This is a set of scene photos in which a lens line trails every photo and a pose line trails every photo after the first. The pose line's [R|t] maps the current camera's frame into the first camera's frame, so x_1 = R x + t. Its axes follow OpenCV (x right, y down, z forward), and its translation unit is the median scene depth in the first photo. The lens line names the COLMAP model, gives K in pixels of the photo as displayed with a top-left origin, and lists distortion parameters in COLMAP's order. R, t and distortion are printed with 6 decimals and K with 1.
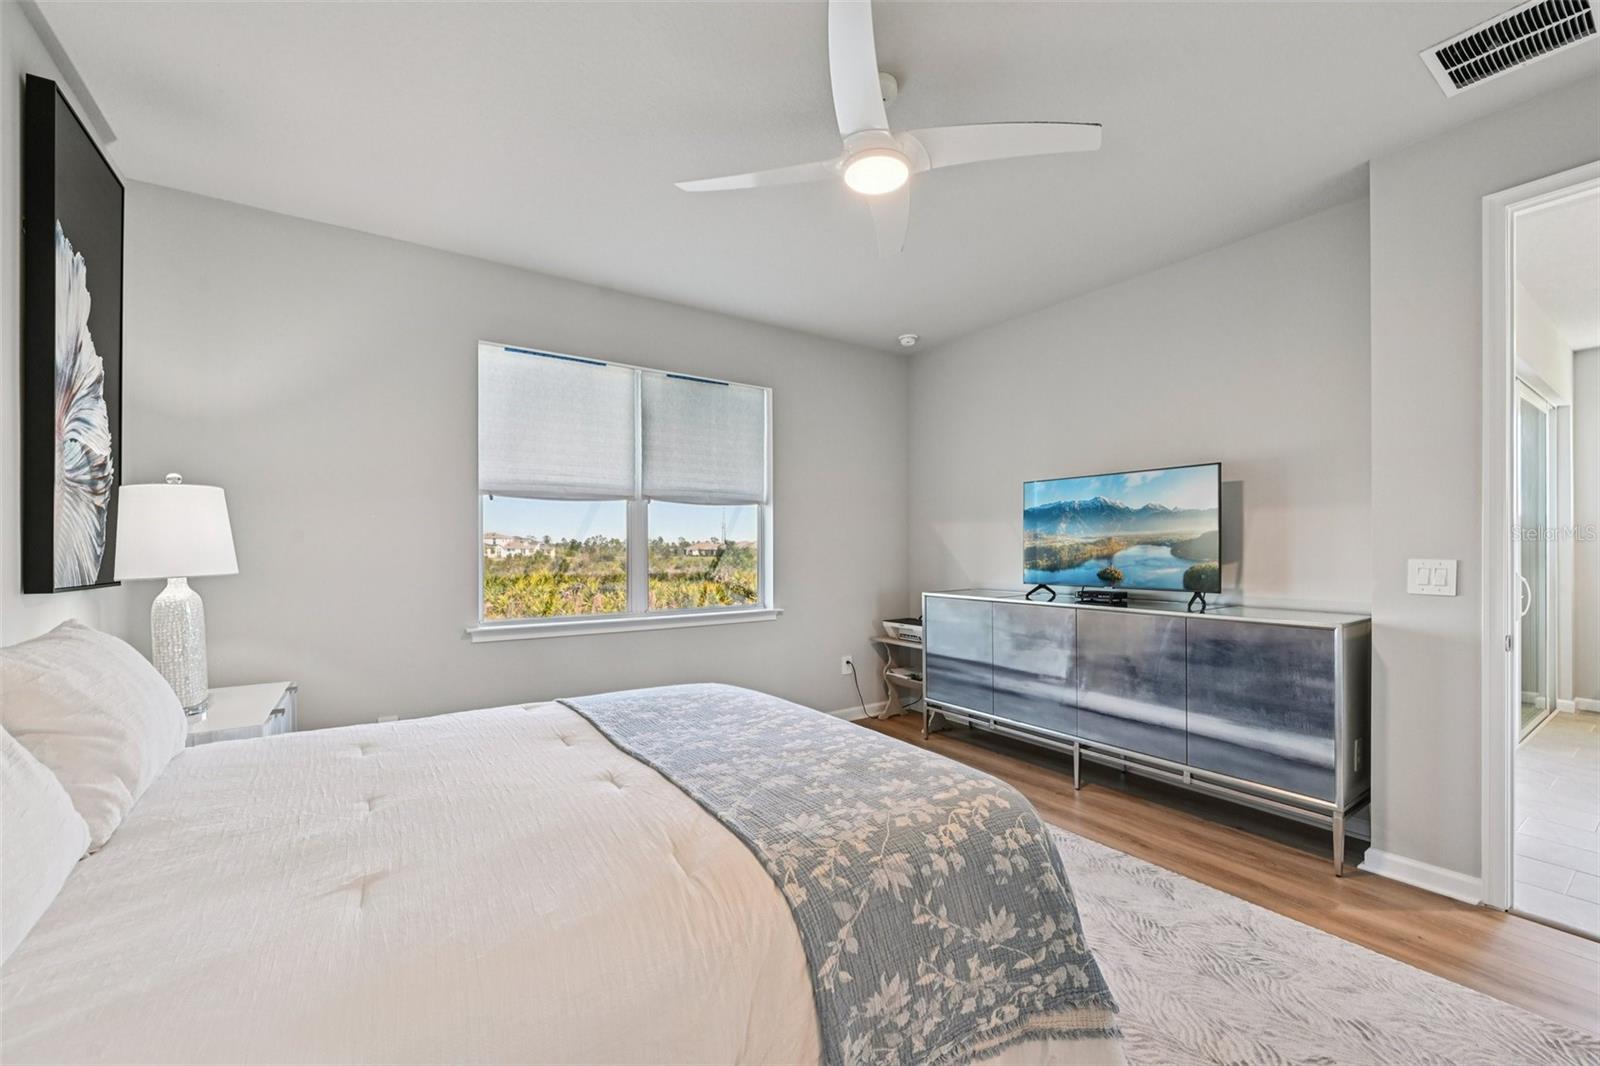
lens RADIAL K [[634.6, 0, 790.4], [0, 634.6, 546.7], [0, 0, 1]] dist [-0.001616, 0.001140]
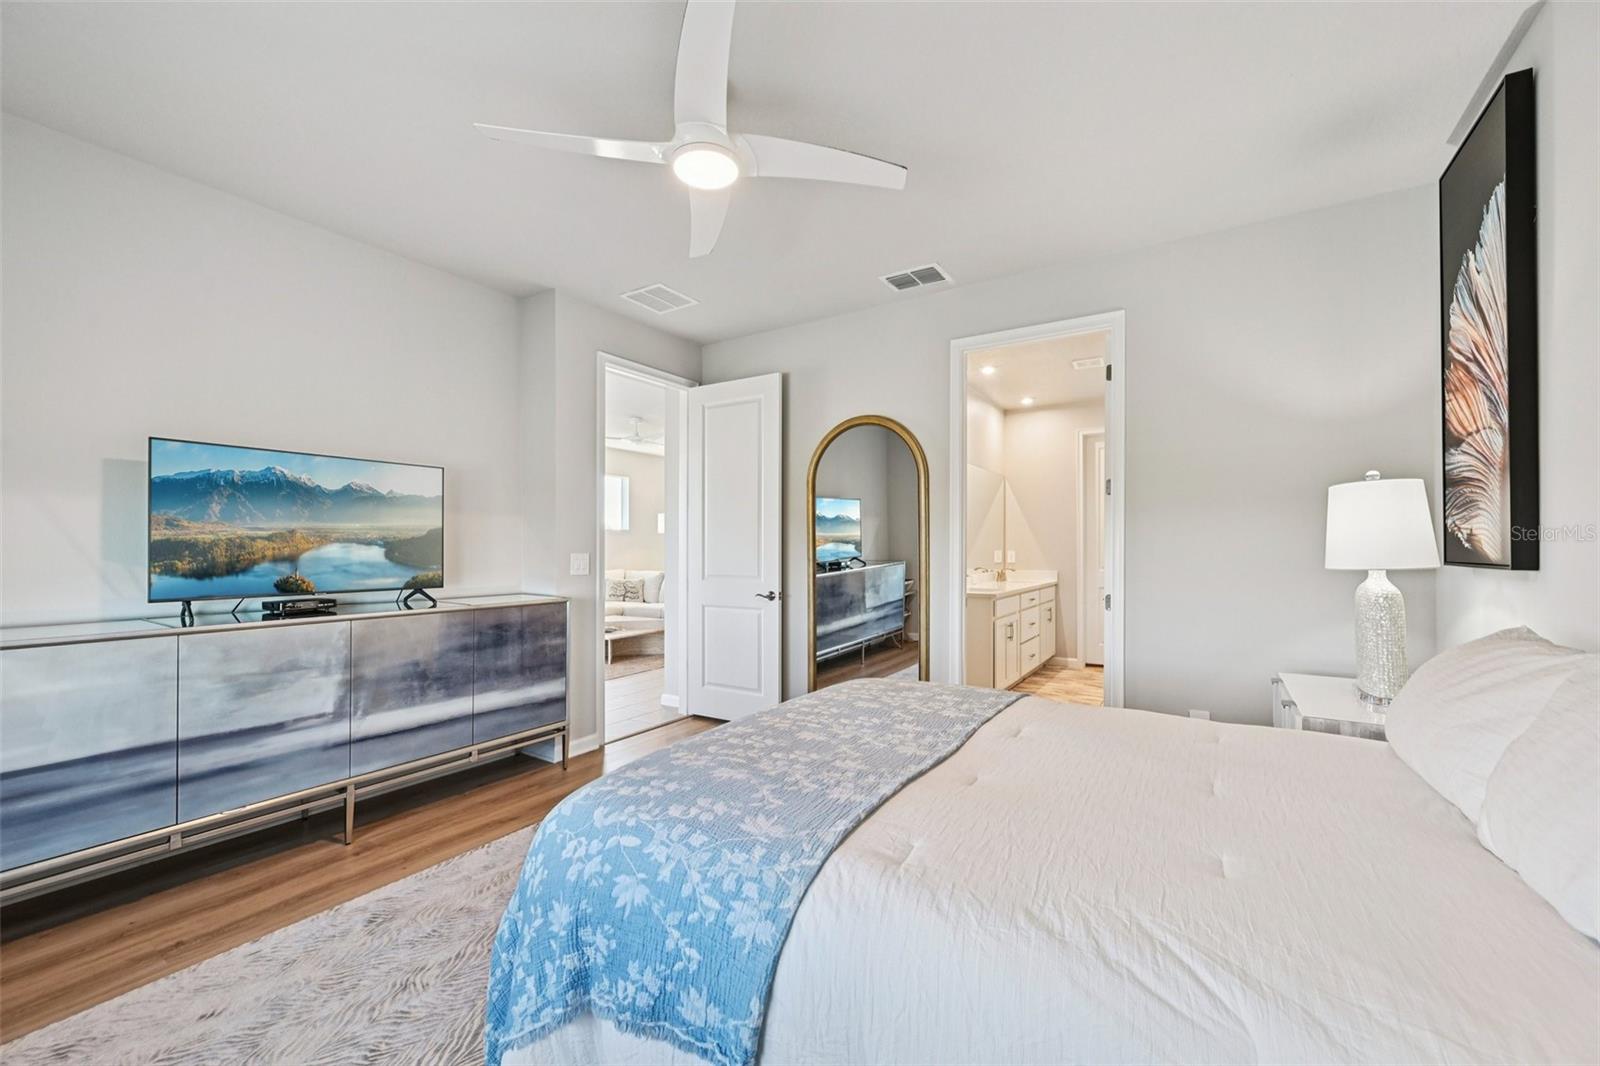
lens RADIAL K [[634.6, 0, 806.3], [0, 634.6, 538.8], [0, 0, 1]] dist [-0.001616, 0.001140]
pose [[-0.392151, 0.016089, 0.919760, -0.548549], [-0.001478, 0.999835, -0.018120, 0.007577], [-0.919899, -0.008465, -0.392063, 0.815067]]
